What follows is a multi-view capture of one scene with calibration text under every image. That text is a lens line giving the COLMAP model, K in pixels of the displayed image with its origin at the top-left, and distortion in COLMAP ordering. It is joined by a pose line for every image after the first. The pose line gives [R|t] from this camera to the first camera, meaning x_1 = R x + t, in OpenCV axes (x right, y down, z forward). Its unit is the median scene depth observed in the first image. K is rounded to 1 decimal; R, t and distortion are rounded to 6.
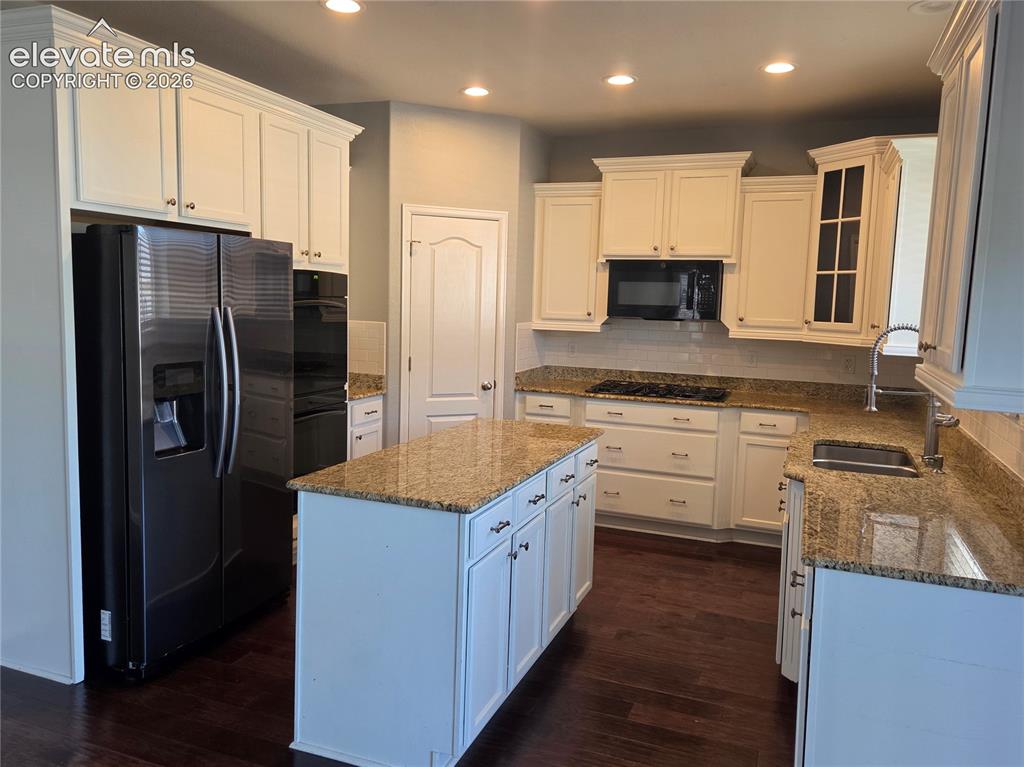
lens RADIAL K [[766.0, 0, 509.0], [0, 766.0, 382.7], [0, 0, 1]] dist [0.005943, 0.001671]
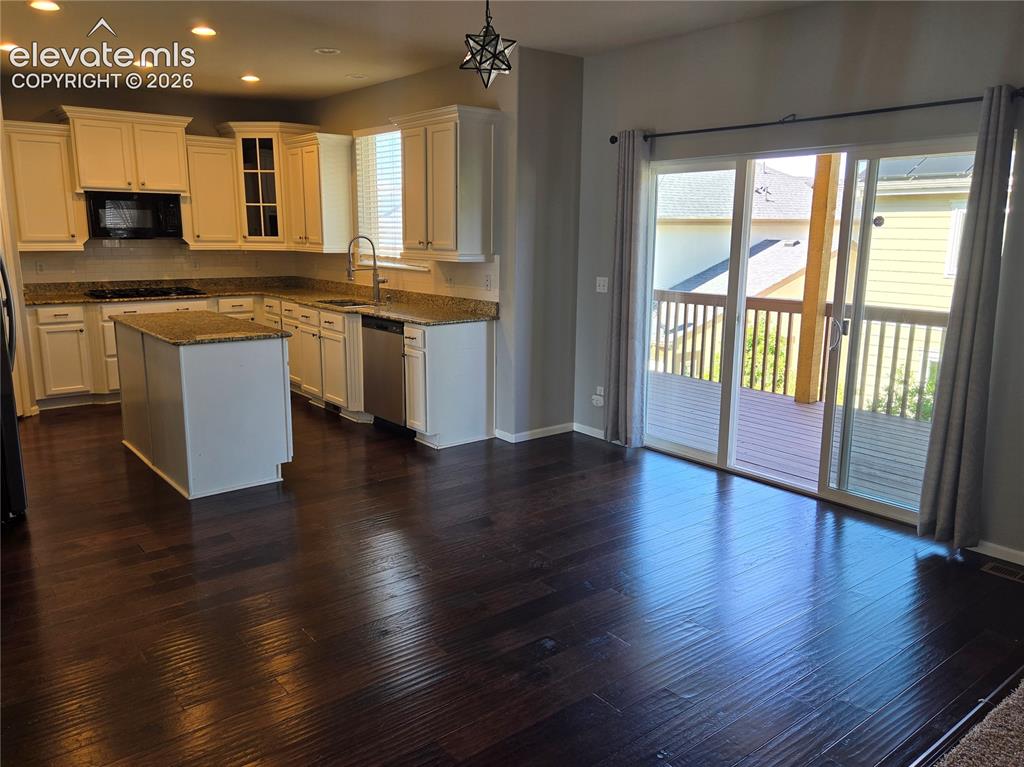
lens RADIAL K [[766.0, 0, 510.3], [0, 766.0, 383.8], [0, 0, 1]] dist [0.005943, 0.001671]
pose [[0.481050, -0.195235, 0.854678, -0.687323], [0.100969, 0.980739, 0.167201, 0.006745], [-0.870859, 0.005864, 0.491497, -0.209878]]
